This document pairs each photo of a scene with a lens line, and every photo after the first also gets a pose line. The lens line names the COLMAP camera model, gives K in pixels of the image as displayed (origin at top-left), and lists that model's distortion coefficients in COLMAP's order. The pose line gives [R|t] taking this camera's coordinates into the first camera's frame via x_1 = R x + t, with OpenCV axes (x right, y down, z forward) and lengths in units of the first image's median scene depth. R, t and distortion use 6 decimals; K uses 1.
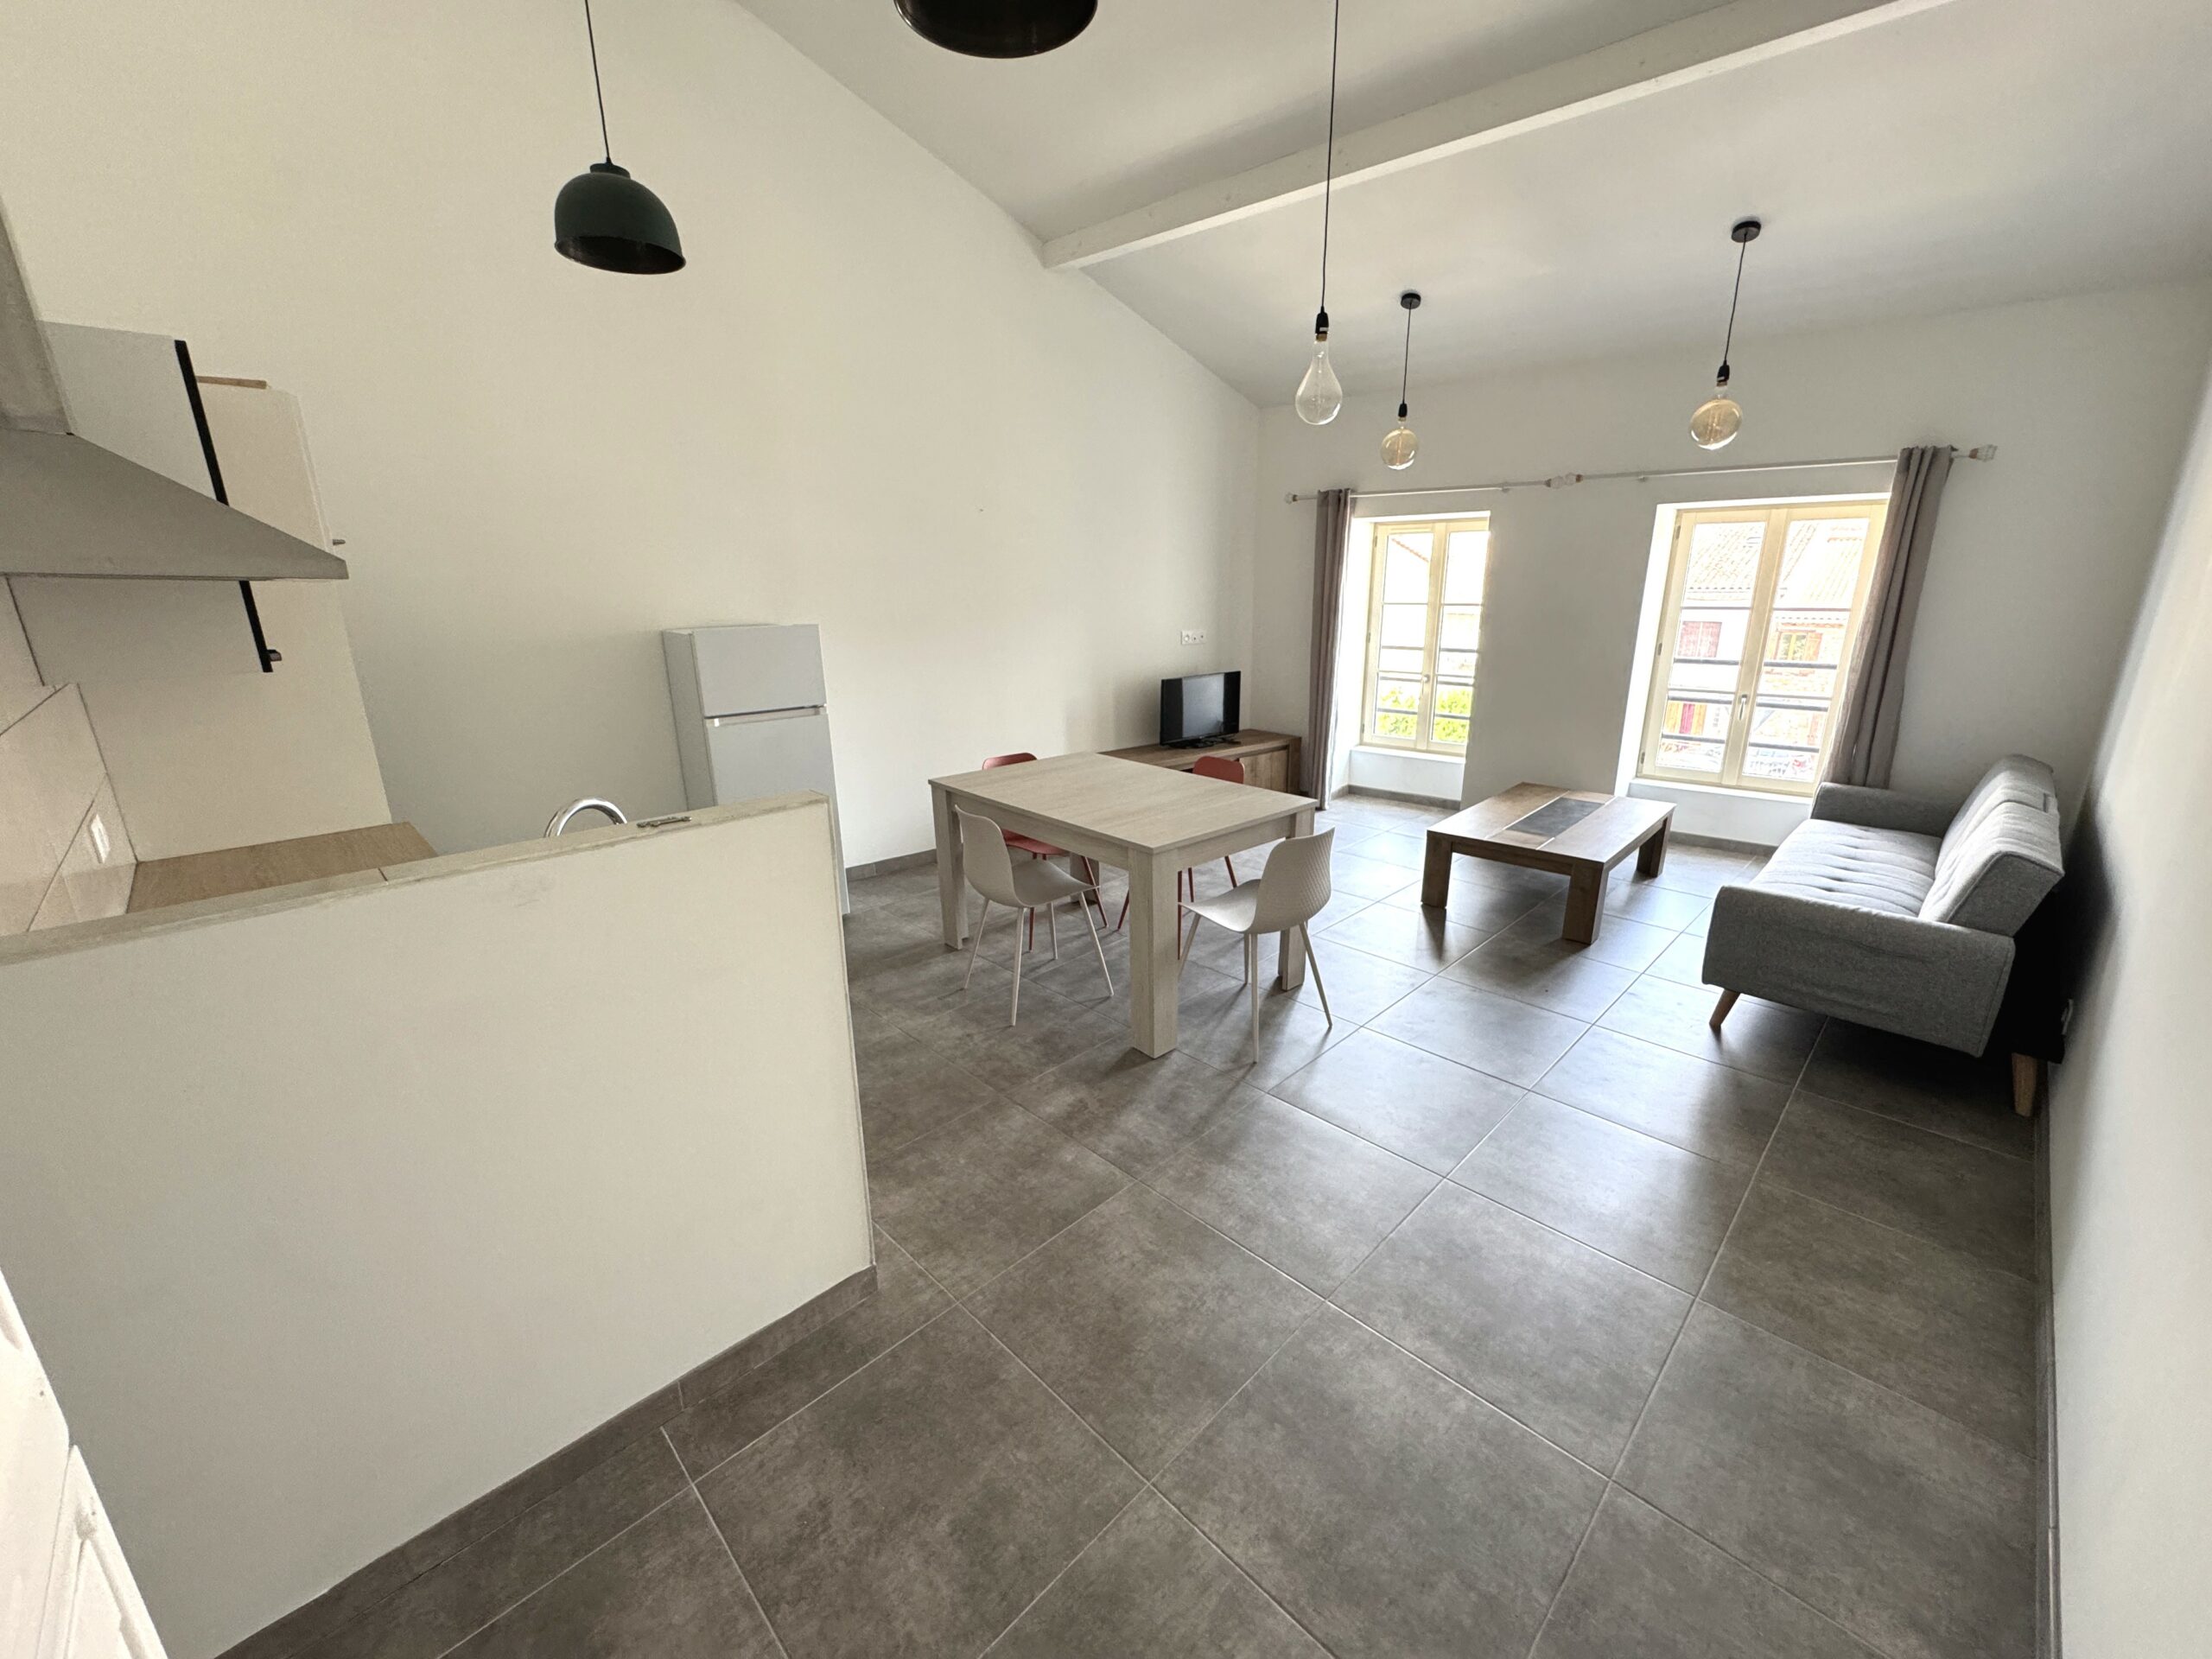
lens RADIAL K [[885.3, 0, 1111.1], [0, 885.3, 830.0], [0, 0, 1]] dist [0.000995, 0.000282]
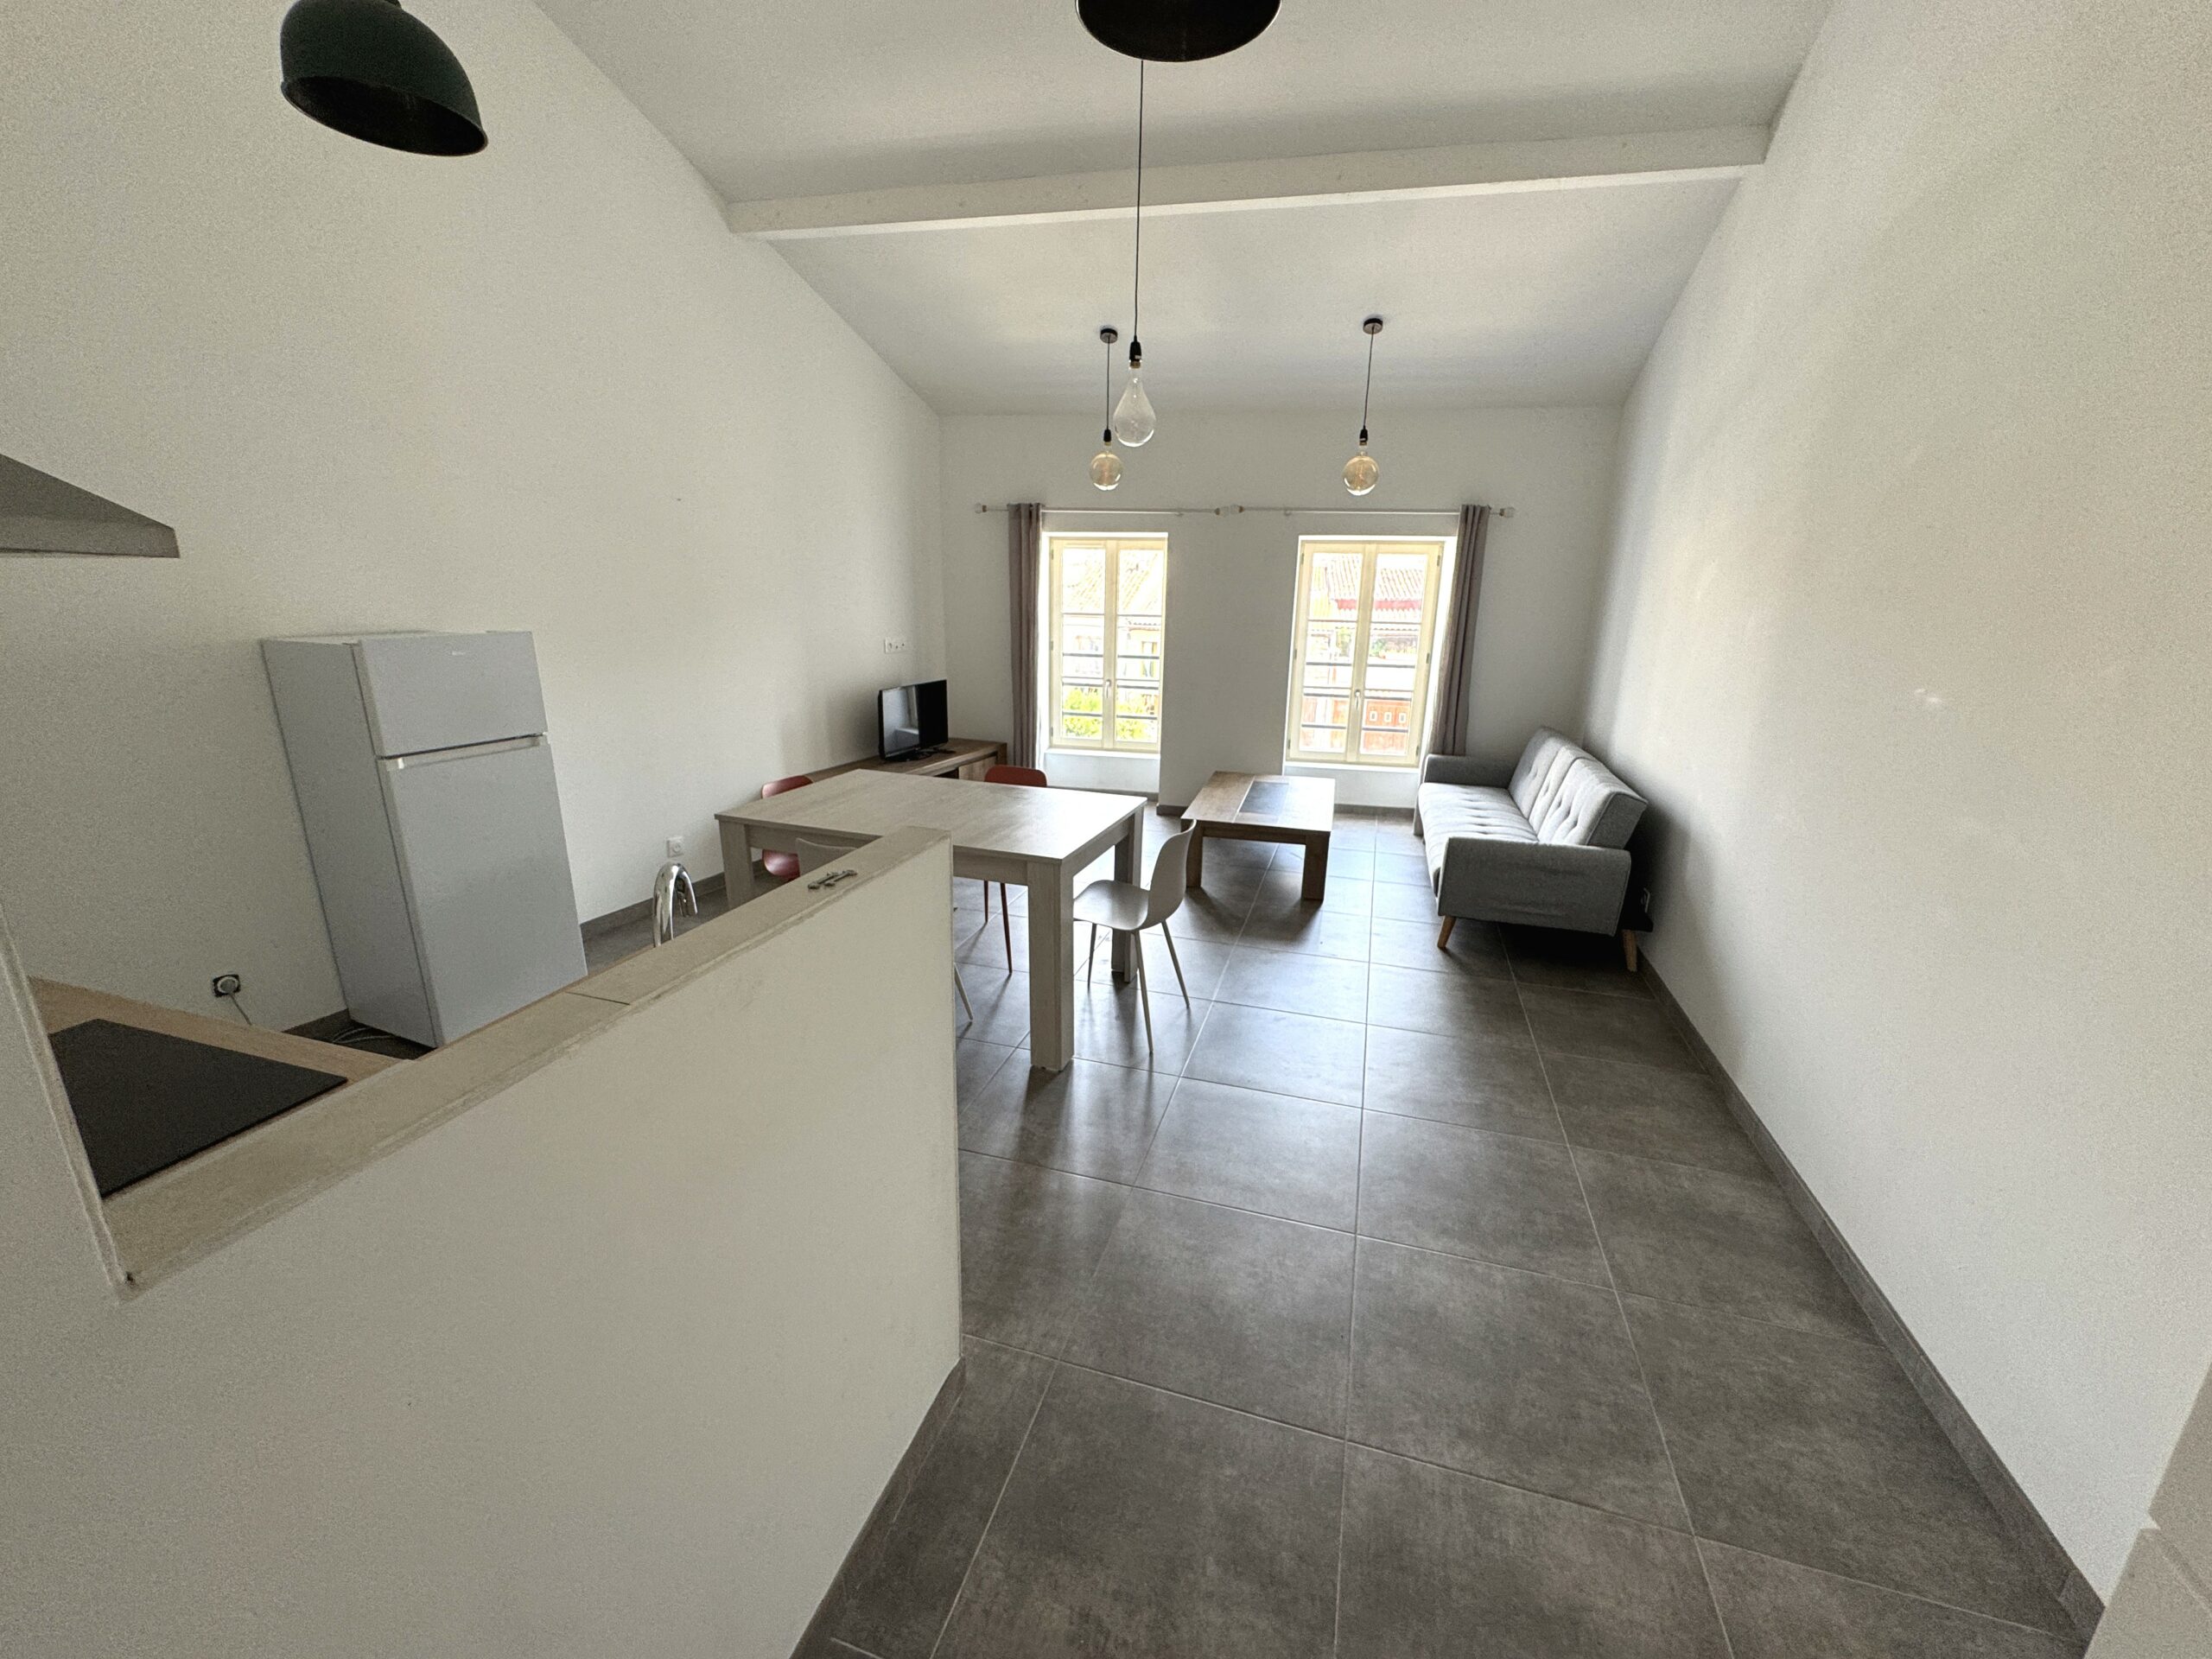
lens RADIAL K [[885.3, 0, 1109.2], [0, 885.3, 830.5], [0, 0, 1]] dist [0.000995, 0.000282]
pose [[0.880231, -0.100530, 0.463775, -0.339503], [0.104166, 0.994400, 0.017847, -0.021553], [-0.462972, 0.032600, 0.885773, 0.089904]]
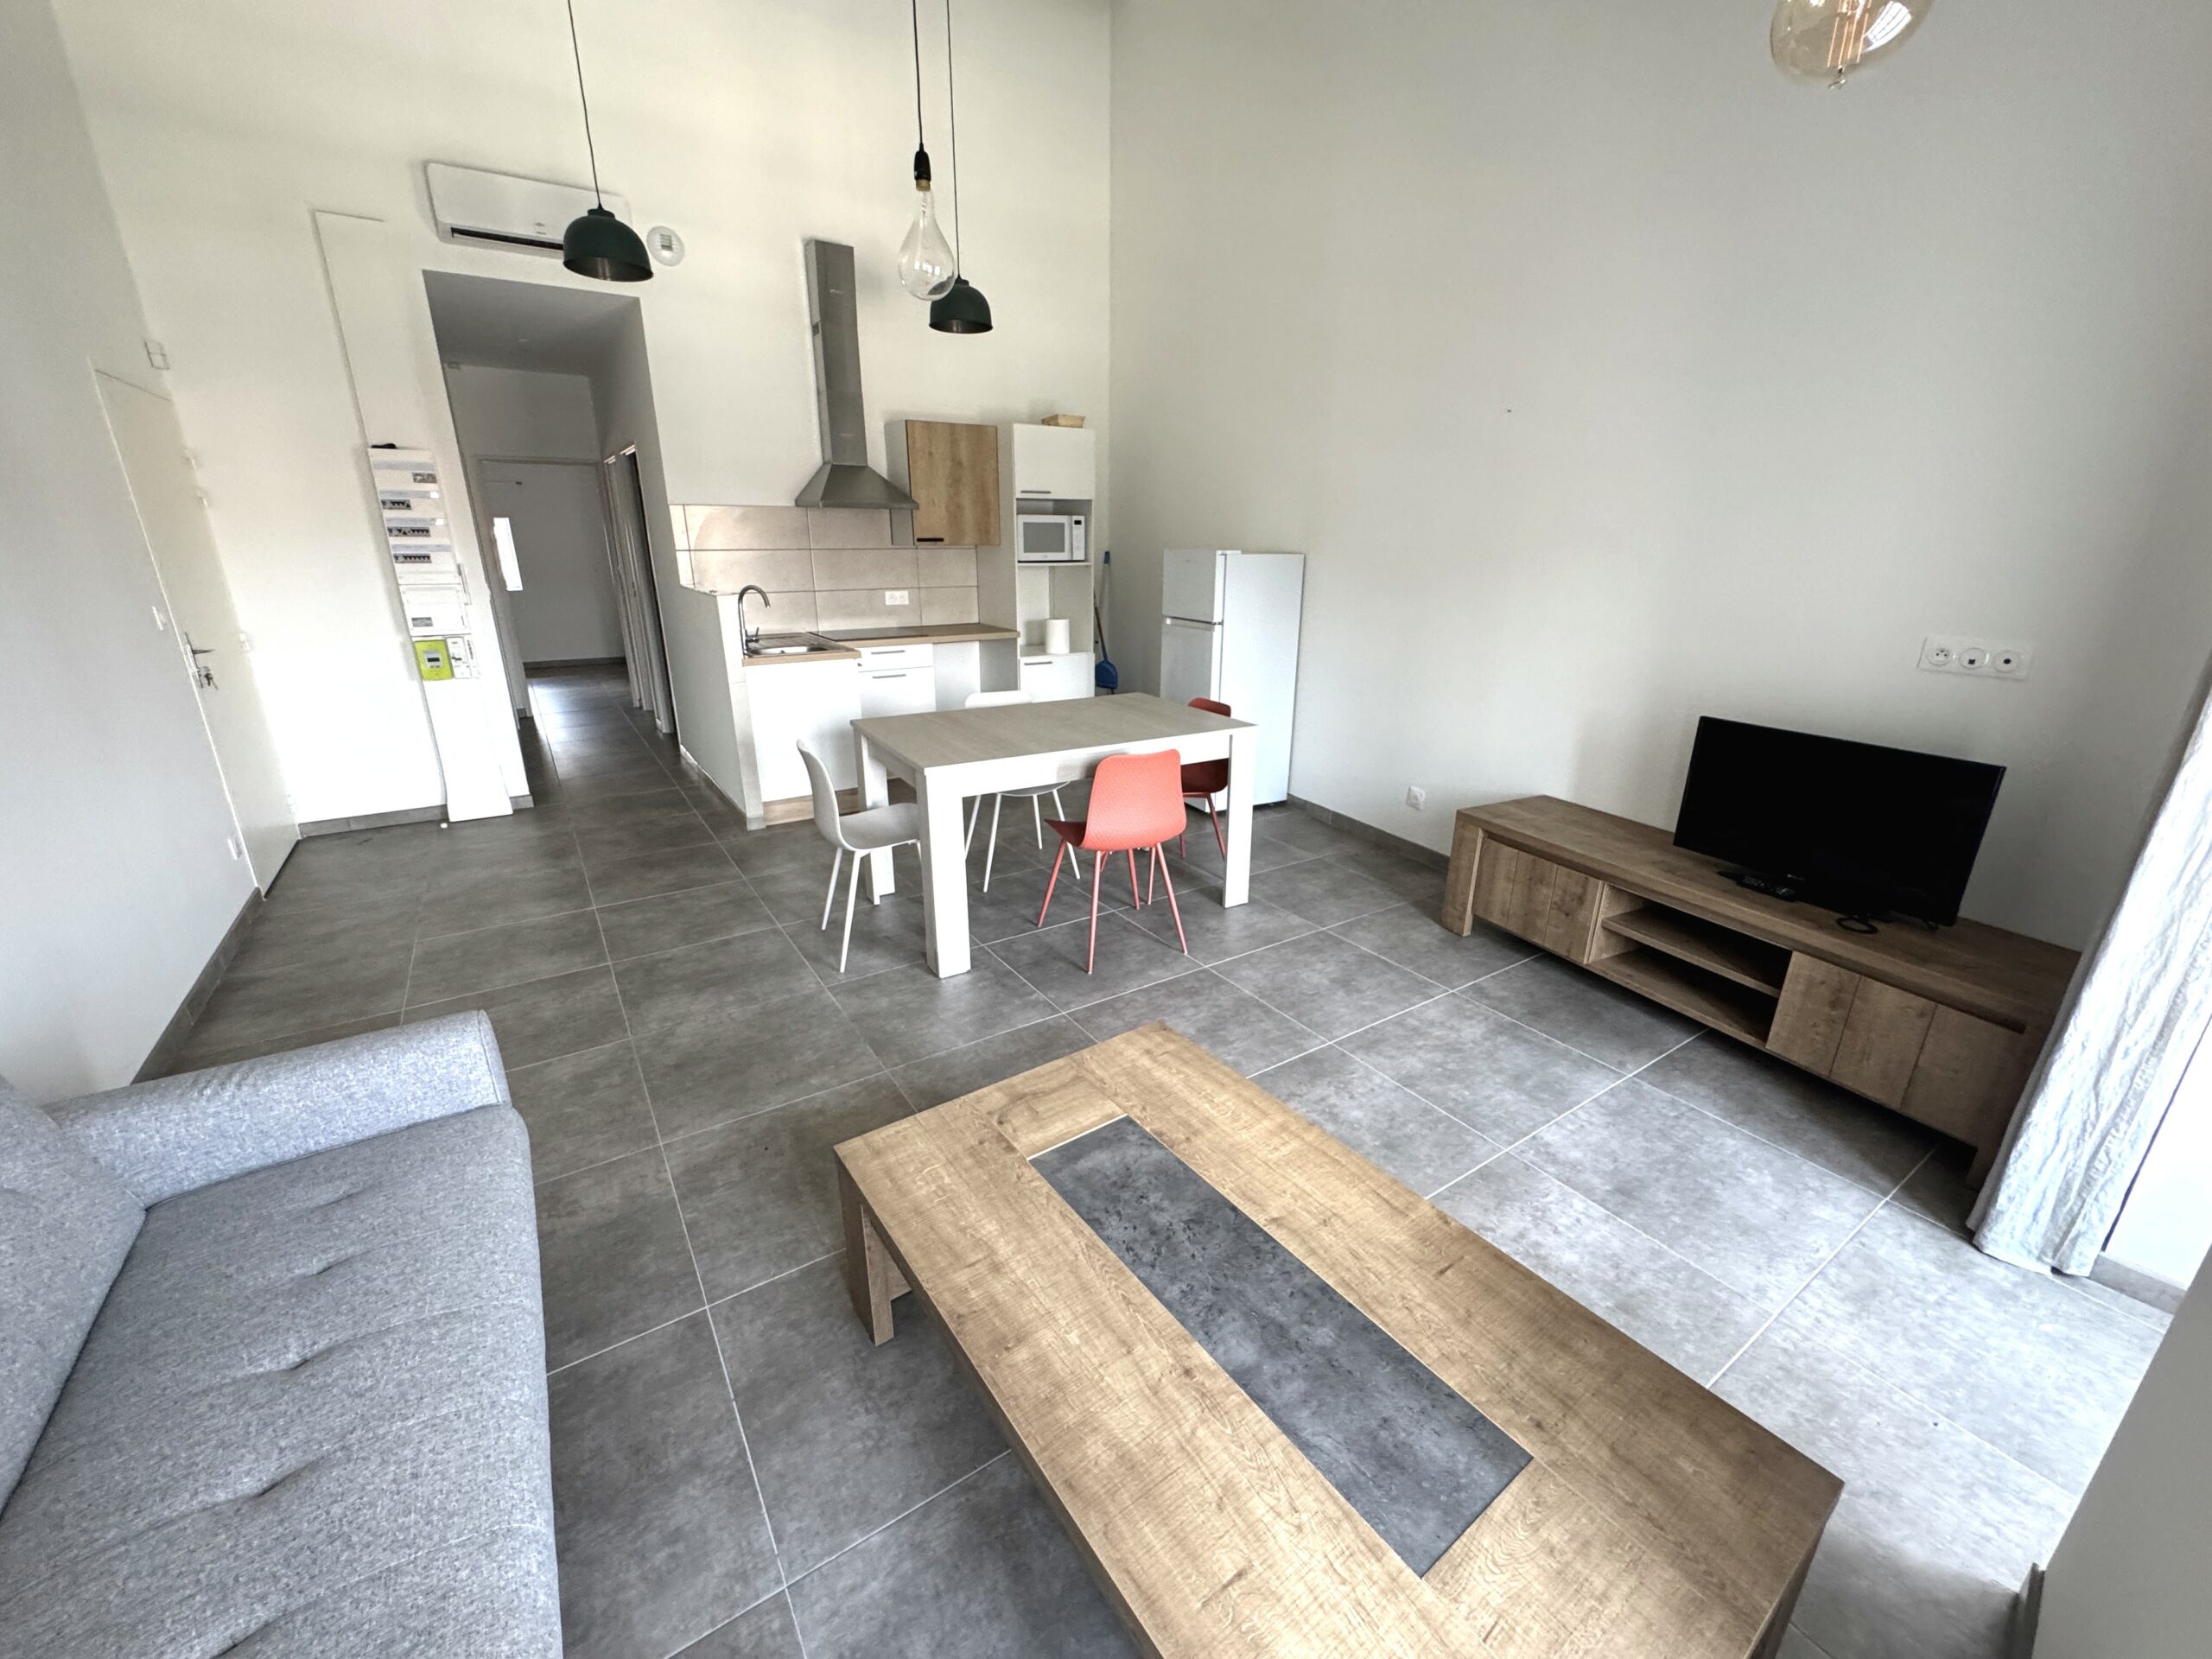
lens RADIAL K [[885.3, 0, 1110.7], [0, 885.3, 821.5], [0, 0, 1]] dist [0.000995, 0.000282]
pose [[-0.196833, 0.314432, -0.928649, 1.113407], [-0.277333, 0.890639, 0.360345, -0.382171], [0.940395, 0.328473, -0.088105, 1.409213]]
